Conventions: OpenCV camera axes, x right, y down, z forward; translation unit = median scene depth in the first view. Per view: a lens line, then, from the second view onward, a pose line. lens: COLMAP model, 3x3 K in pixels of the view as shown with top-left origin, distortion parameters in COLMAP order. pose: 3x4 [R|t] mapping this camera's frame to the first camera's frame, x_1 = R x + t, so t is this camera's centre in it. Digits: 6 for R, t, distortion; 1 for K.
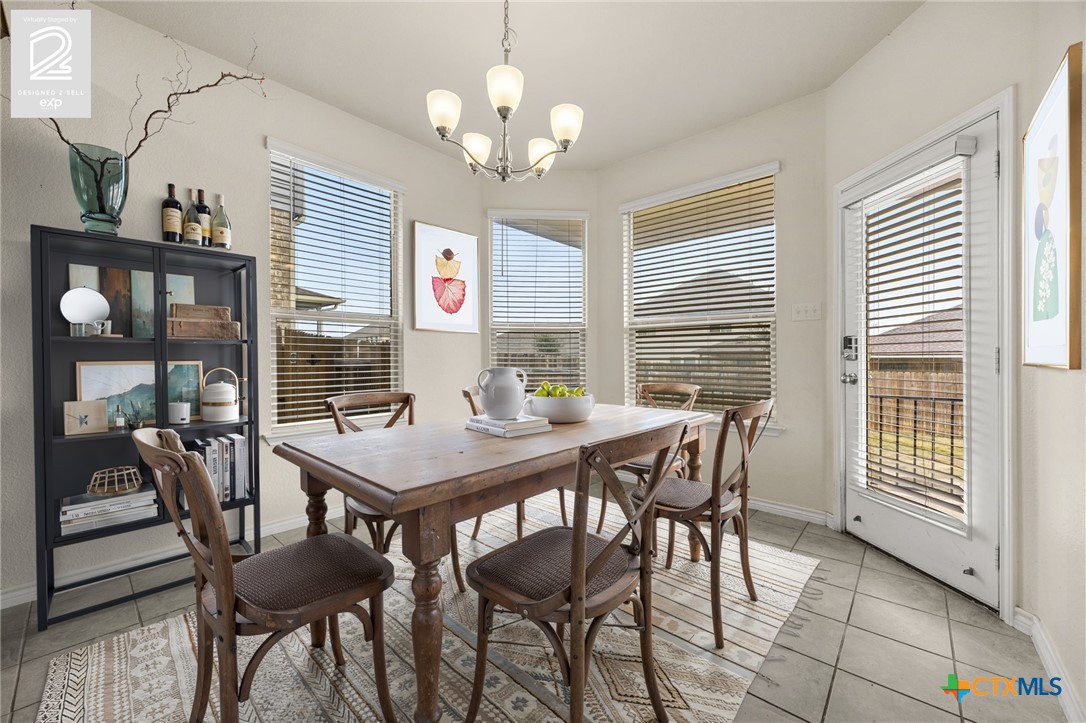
lens RADIAL K [[414.6, 0, 548.1], [0, 414.6, 359.0], [0, 0, 1]] dist [-0.001554, 0.000222]
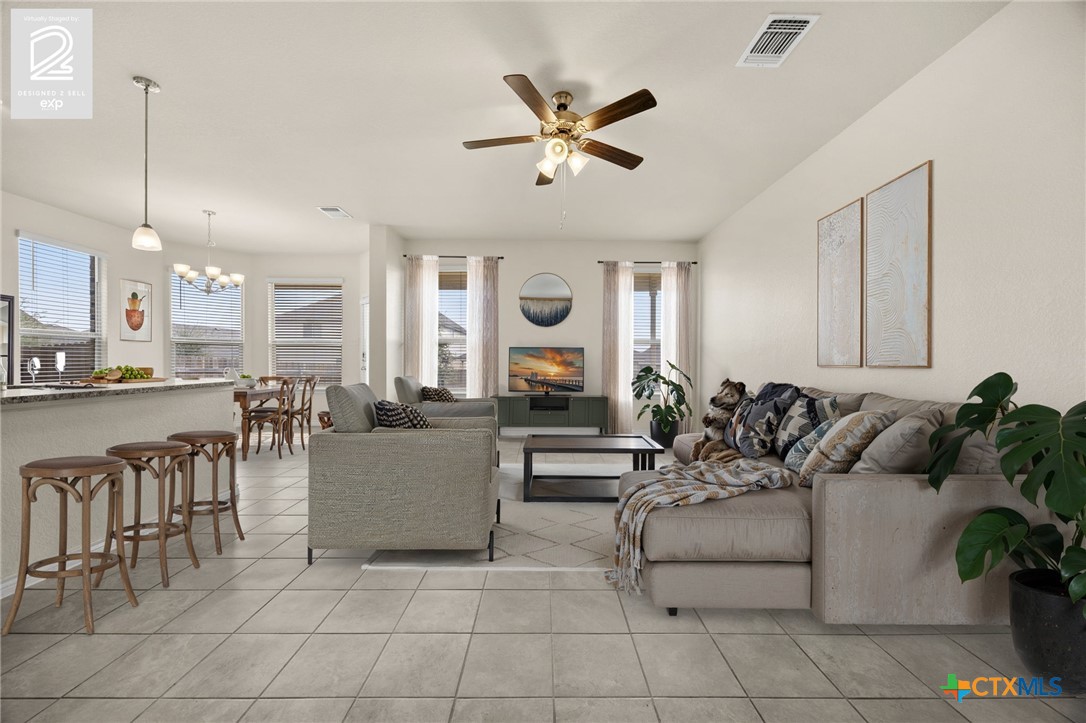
lens RADIAL K [[414.6, 0, 543.9], [0, 414.6, 365.8], [0, 0, 1]] dist [-0.001554, 0.000222]
pose [[0.745513, -0.006008, 0.666464, -0.195729], [-0.002062, 0.999934, 0.011320, -0.000343], [-0.666488, -0.009813, 0.745451, -1.747754]]
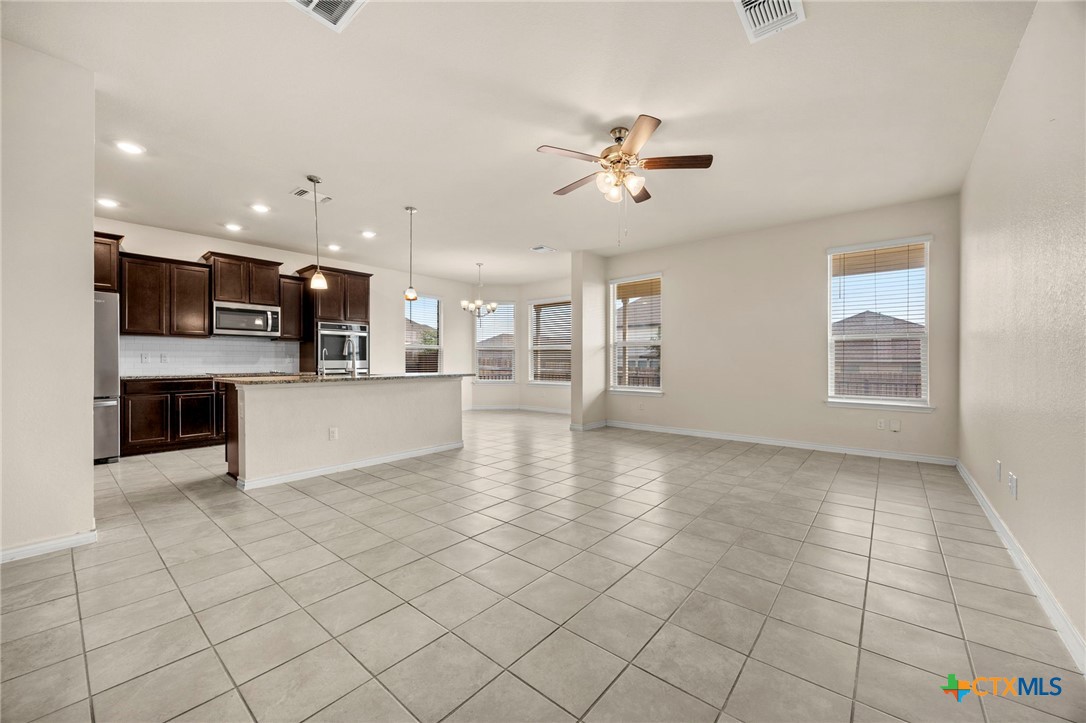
lens RADIAL K [[414.6, 0, 545.9], [0, 414.6, 362.6], [0, 0, 1]] dist [-0.001554, 0.000222]
pose [[0.999534, 0.000451, 0.030531, 0.302593], [-0.000500, 0.999999, 0.001565, 0.000399], [-0.030530, -0.001579, 0.999533, -2.199548]]
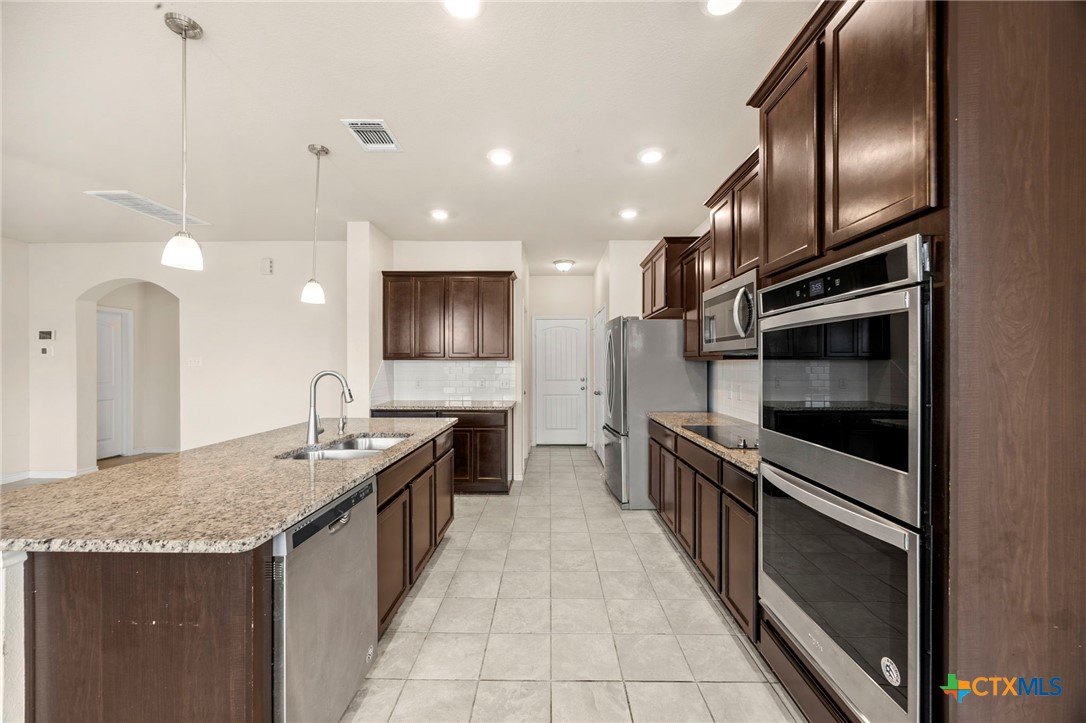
lens RADIAL K [[414.6, 0, 542.0], [0, 414.6, 361.9], [0, 0, 1]] dist [-0.001554, 0.000222]
pose [[-0.756396, -0.000298, -0.654114, -0.239887], [0.001395, 0.999997, -0.002069, -0.115474], [0.654112, -0.002478, -0.756394, 0.569697]]
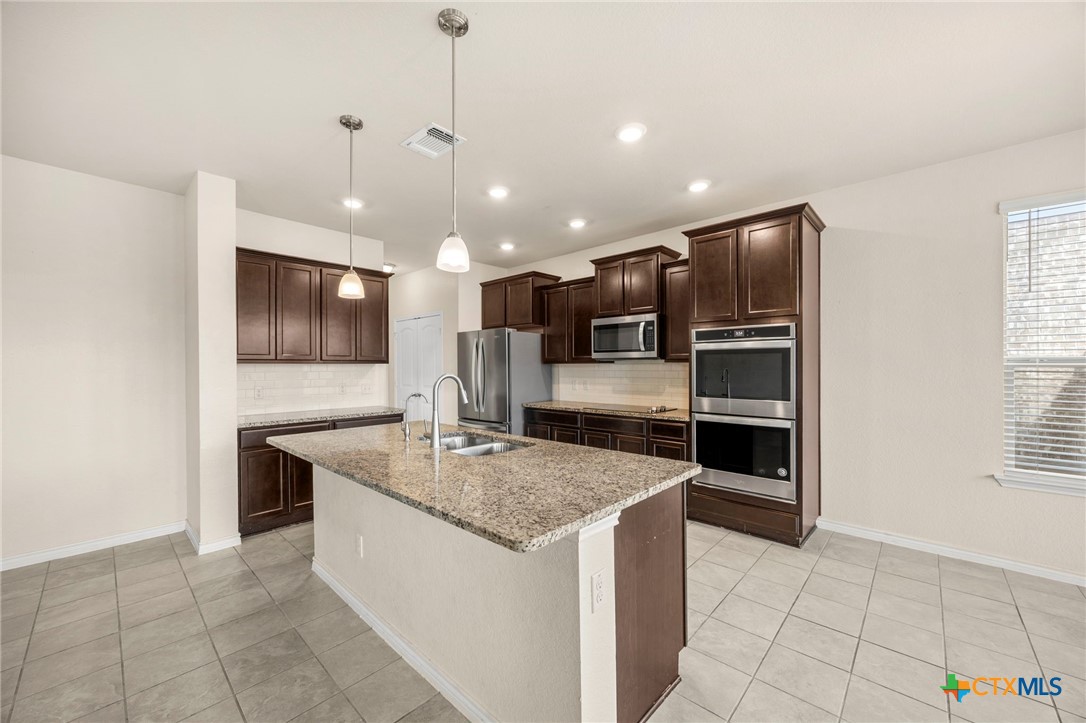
lens RADIAL K [[414.6, 0, 546.1], [0, 414.6, 367.5], [0, 0, 1]] dist [-0.001554, 0.000222]
pose [[-0.021285, 0.007533, -0.999745, 0.438438], [0.004224, 0.999963, 0.007444, -0.119363], [0.999765, -0.004065, -0.021316, -0.177944]]
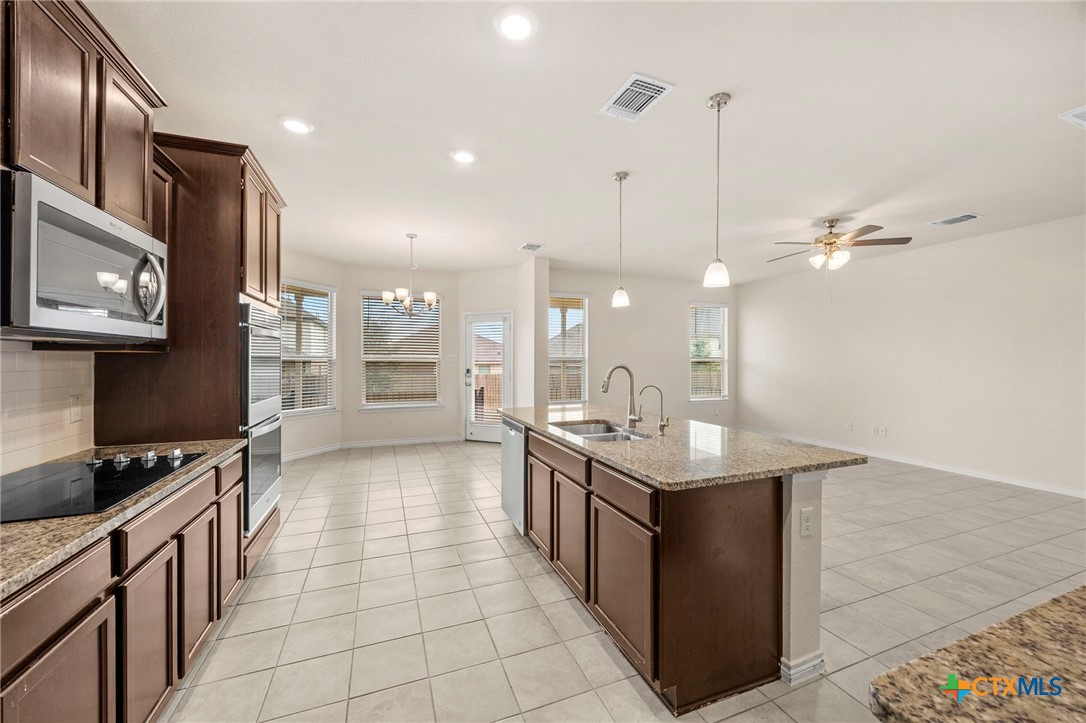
lens RADIAL K [[414.6, 0, 546.7], [0, 414.6, 359.1], [0, 0, 1]] dist [-0.001554, 0.000222]
pose [[0.448941, 0.004096, 0.893552, -1.484451], [0.000292, 0.999989, -0.004731, -0.104283], [-0.893561, 0.002385, 0.448935, -0.700175]]
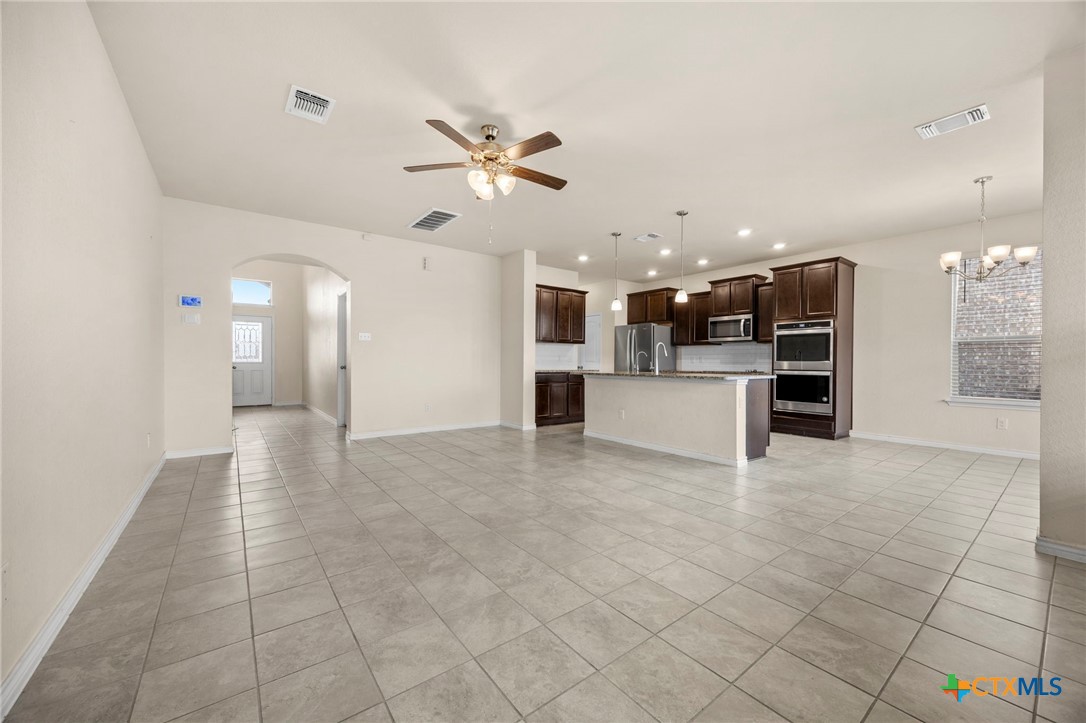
lens RADIAL K [[414.6, 0, 545.9], [0, 414.6, 363.5], [0, 0, 1]] dist [-0.001554, 0.000222]
pose [[-0.188914, 0.005999, -0.981975, 1.727631], [-0.006751, 0.999950, 0.007408, -0.004137], [0.981970, 0.008029, -0.188864, -0.588153]]
